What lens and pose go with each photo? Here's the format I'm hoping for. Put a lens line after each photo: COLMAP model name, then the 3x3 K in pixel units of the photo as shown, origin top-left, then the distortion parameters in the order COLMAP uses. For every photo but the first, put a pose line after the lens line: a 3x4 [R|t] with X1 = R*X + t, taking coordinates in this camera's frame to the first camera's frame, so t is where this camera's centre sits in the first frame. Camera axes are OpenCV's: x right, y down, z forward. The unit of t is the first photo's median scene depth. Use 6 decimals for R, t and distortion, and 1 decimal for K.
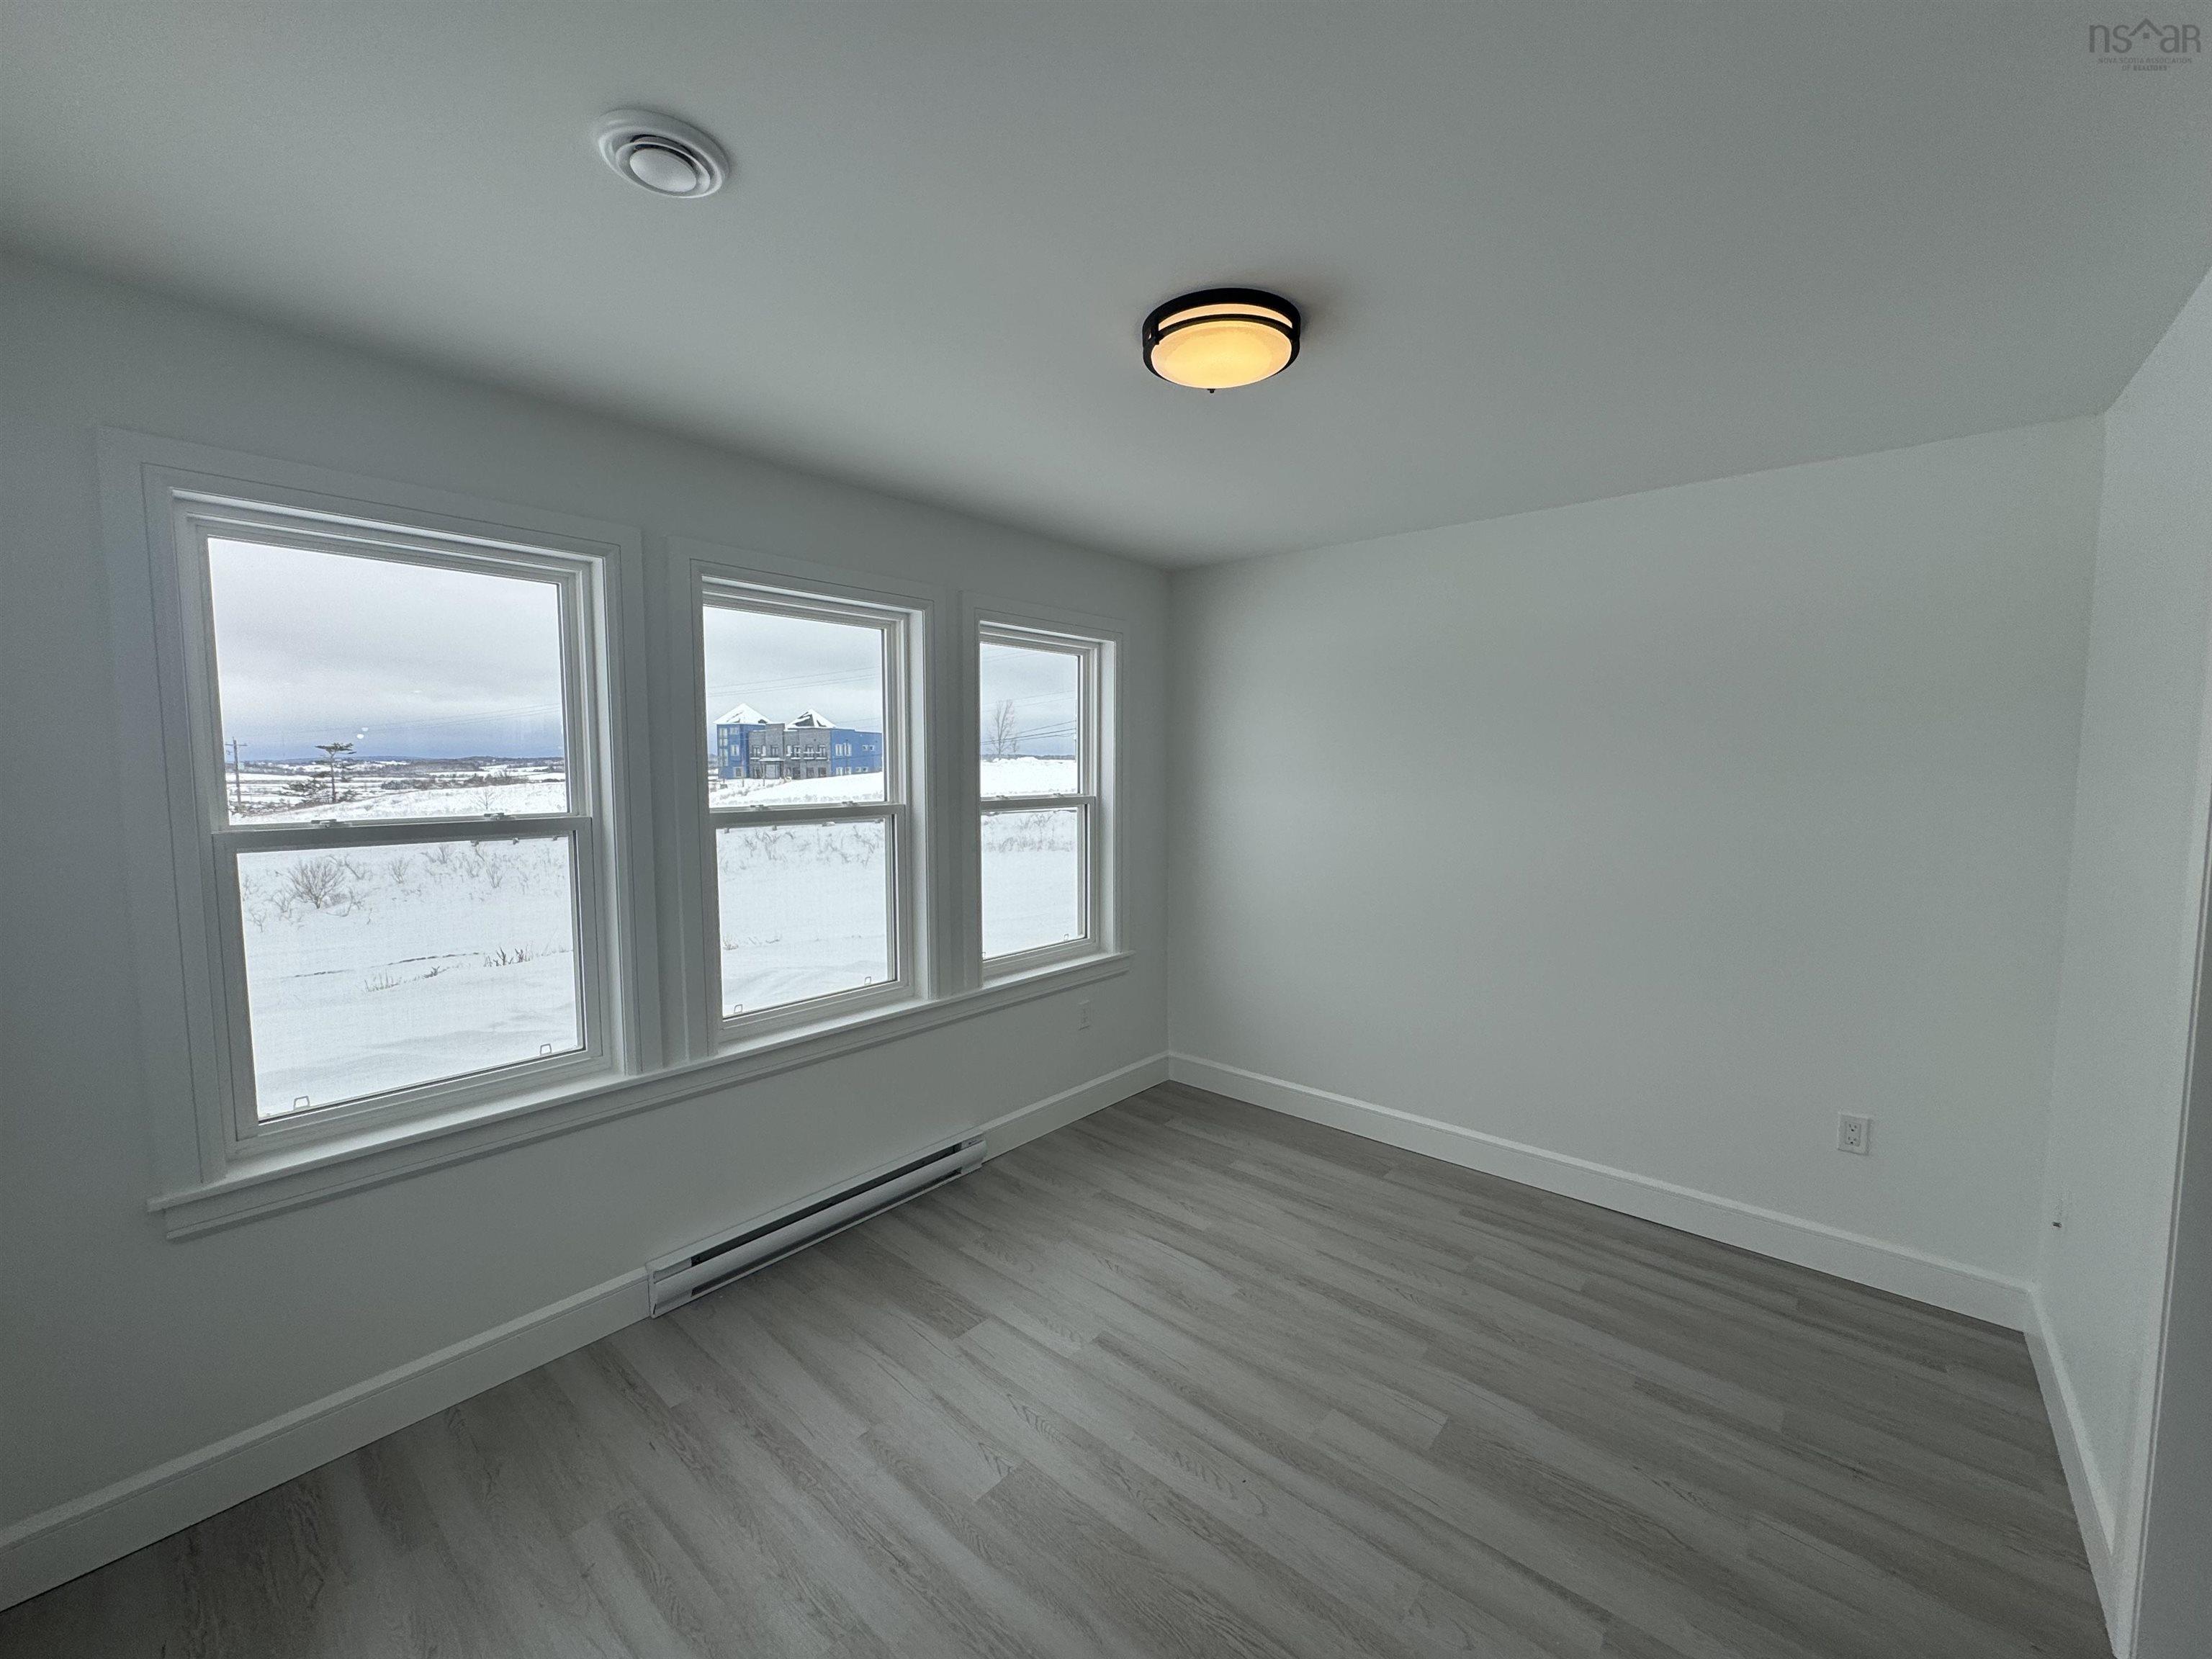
lens RADIAL K [[878.5, 0, 1106.0], [0, 878.5, 829.5], [0, 0, 1]] dist [0.000308, 0.003438]
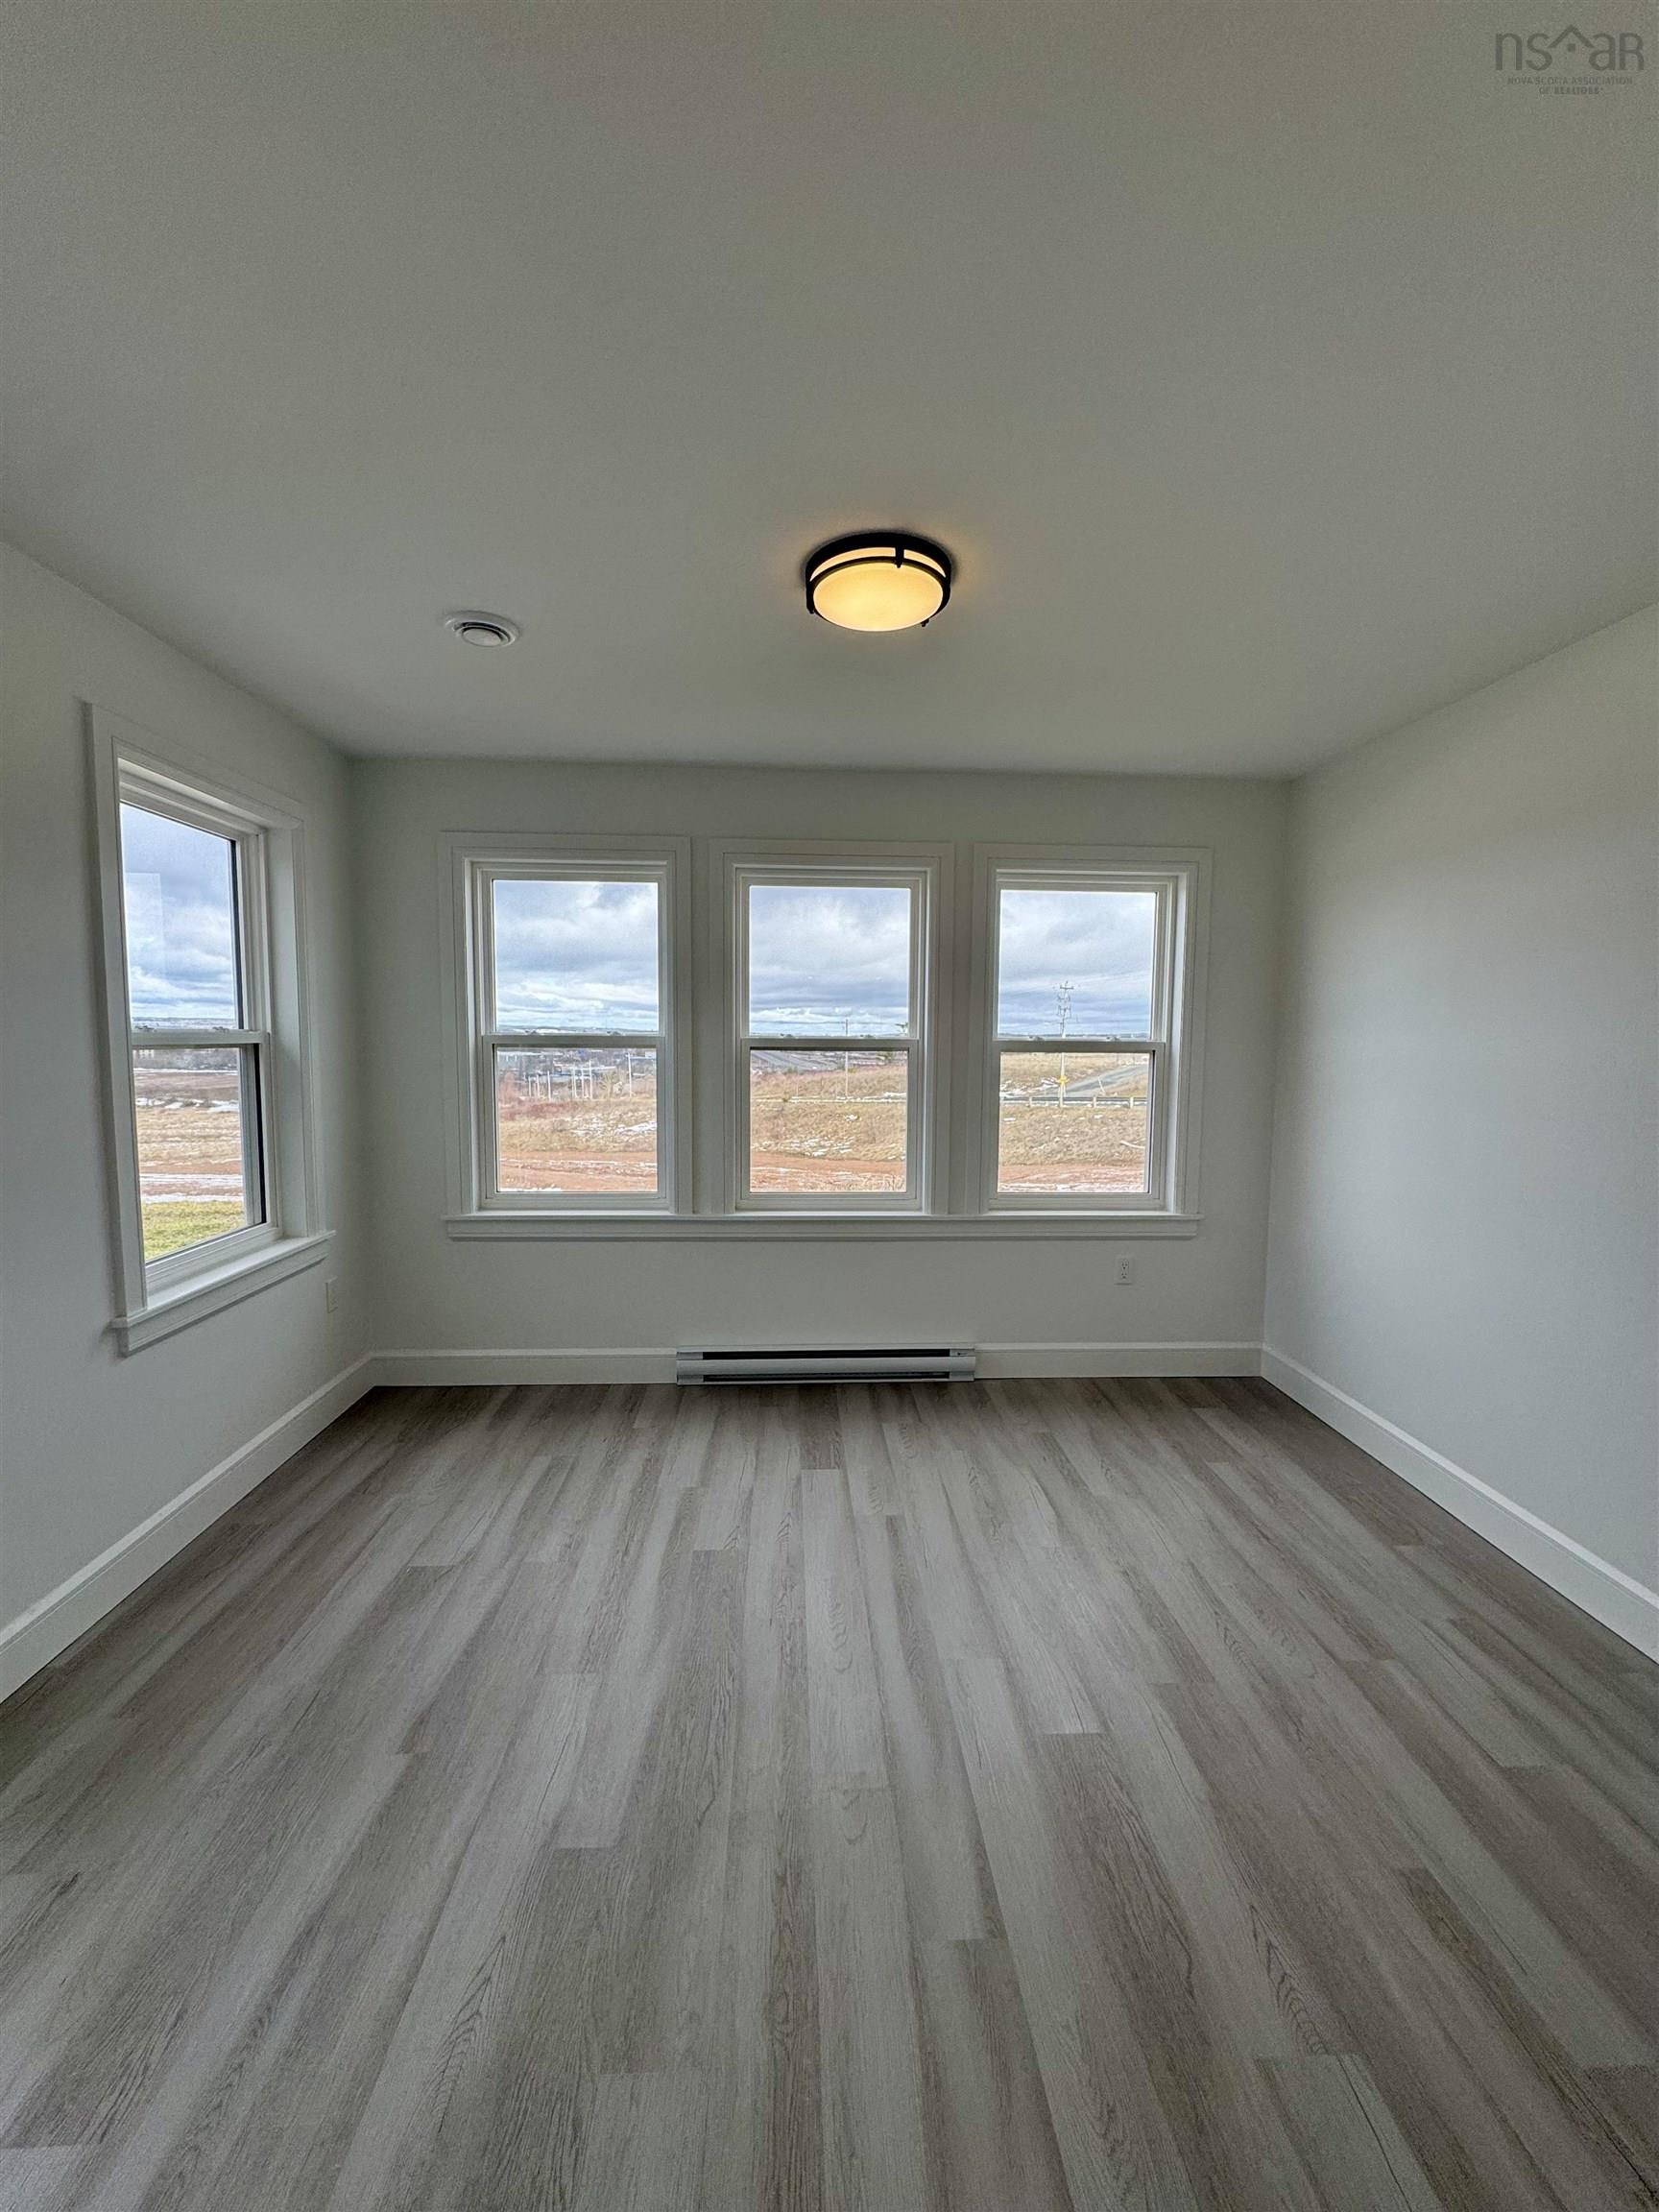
lens RADIAL K [[864.7, 0, 812.2], [0, 864.7, 1100.9], [0, 0, 1]] dist [-0.000597, 0.000255]
pose [[0.689290, 0.060370, -0.721966, 0.569845], [-0.063749, 0.997711, 0.022564, 0.039959], [0.721675, 0.030471, 0.691561, 0.146617]]
